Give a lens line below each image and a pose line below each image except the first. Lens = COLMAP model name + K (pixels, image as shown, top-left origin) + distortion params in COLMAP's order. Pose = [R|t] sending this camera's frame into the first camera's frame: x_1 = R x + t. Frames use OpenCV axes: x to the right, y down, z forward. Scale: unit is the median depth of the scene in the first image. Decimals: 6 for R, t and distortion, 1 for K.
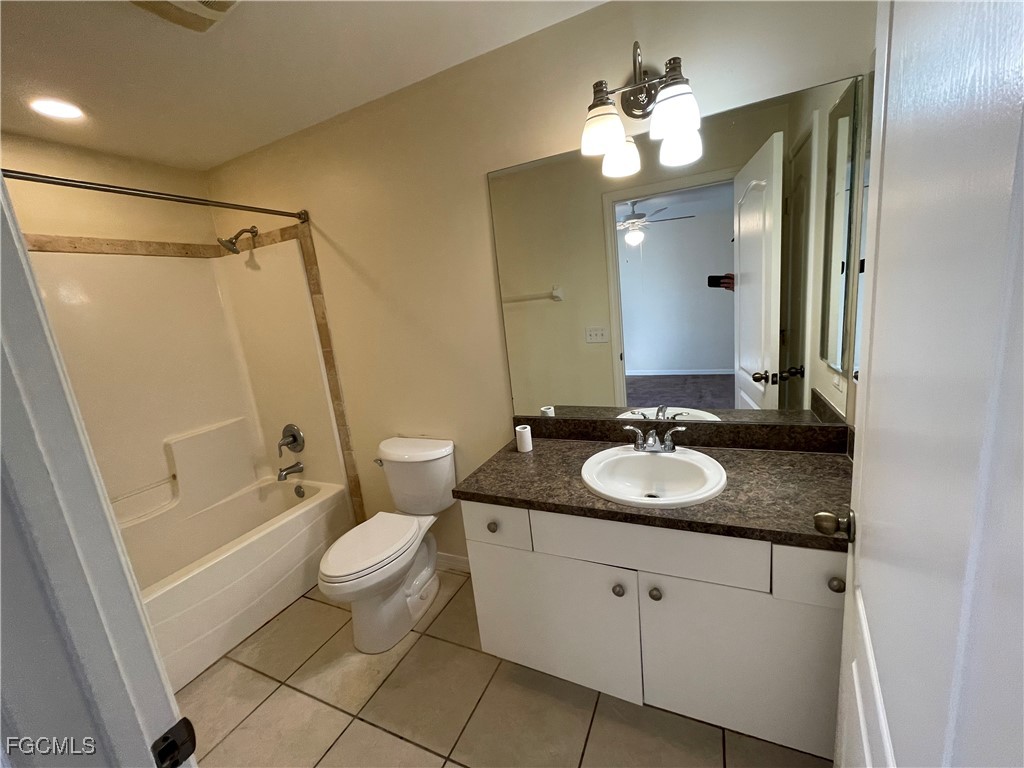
lens RADIAL K [[412.9, 0, 512.0], [0, 412.9, 384.0], [0, 0, 1]] dist [-0.001558, -0.000257]
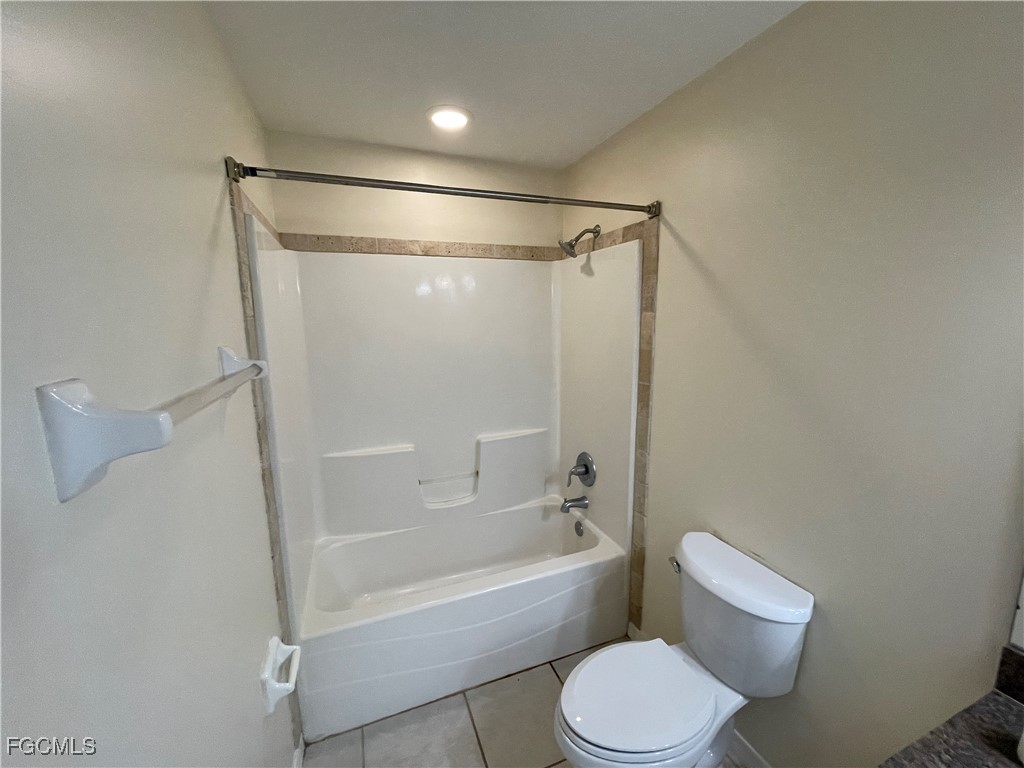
lens RADIAL K [[412.9, 0, 512.0], [0, 412.9, 384.0], [0, 0, 1]] dist [-0.001558, -0.000257]
pose [[0.722101, 0.210107, -0.659109, -0.118479], [-0.200904, 0.975391, 0.090824, -0.102169], [0.661972, 0.066834, 0.746543, 0.262336]]
